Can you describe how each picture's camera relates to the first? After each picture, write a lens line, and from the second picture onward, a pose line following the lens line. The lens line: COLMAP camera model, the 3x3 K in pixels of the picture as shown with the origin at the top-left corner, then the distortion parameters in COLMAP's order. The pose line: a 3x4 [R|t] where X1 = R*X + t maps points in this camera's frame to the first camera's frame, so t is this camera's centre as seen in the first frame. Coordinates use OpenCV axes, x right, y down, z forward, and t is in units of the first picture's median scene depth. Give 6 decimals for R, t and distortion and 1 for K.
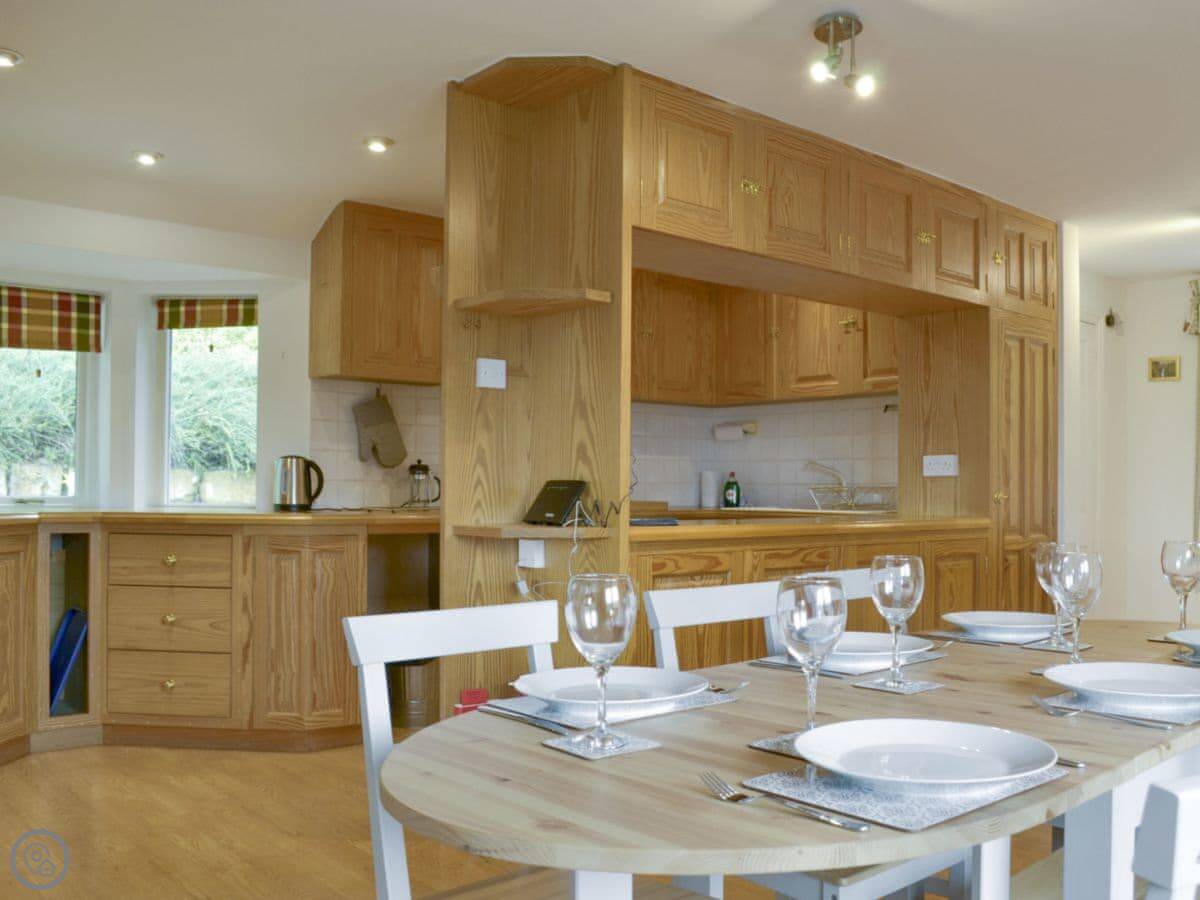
lens RADIAL K [[1080.1, 0, 599.0], [0, 1080.1, 472.9], [0, 0, 1]] dist [-0.009635, 0.012757]
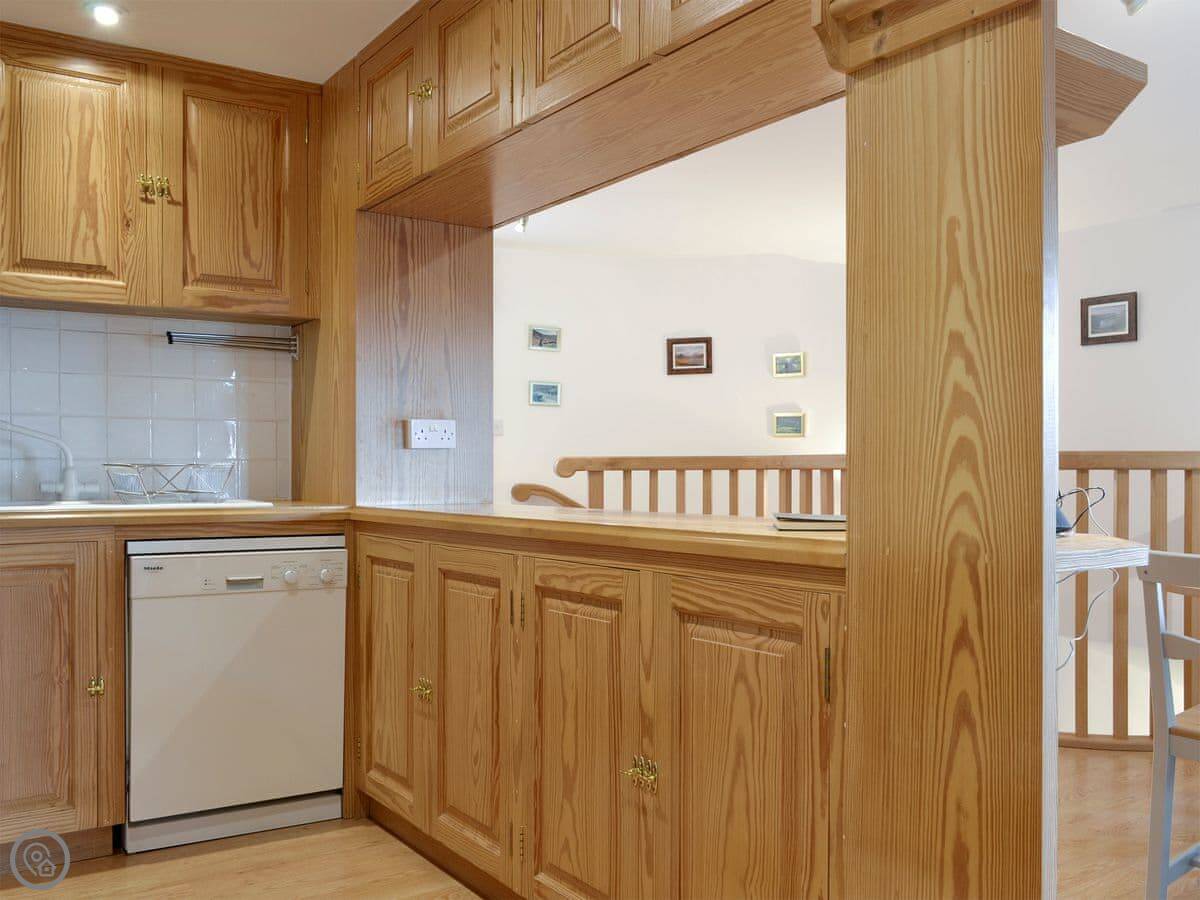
lens RADIAL K [[1080.1, 0, 599.0], [0, 1080.1, 472.9], [0, 0, 1]] dist [-0.009635, 0.012757]
pose [[0.116084, -0.000169, 0.993239, -0.372660], [-0.012988, 0.999914, 0.001688, 0.015524], [-0.993155, -0.013096, 0.116071, 0.788050]]
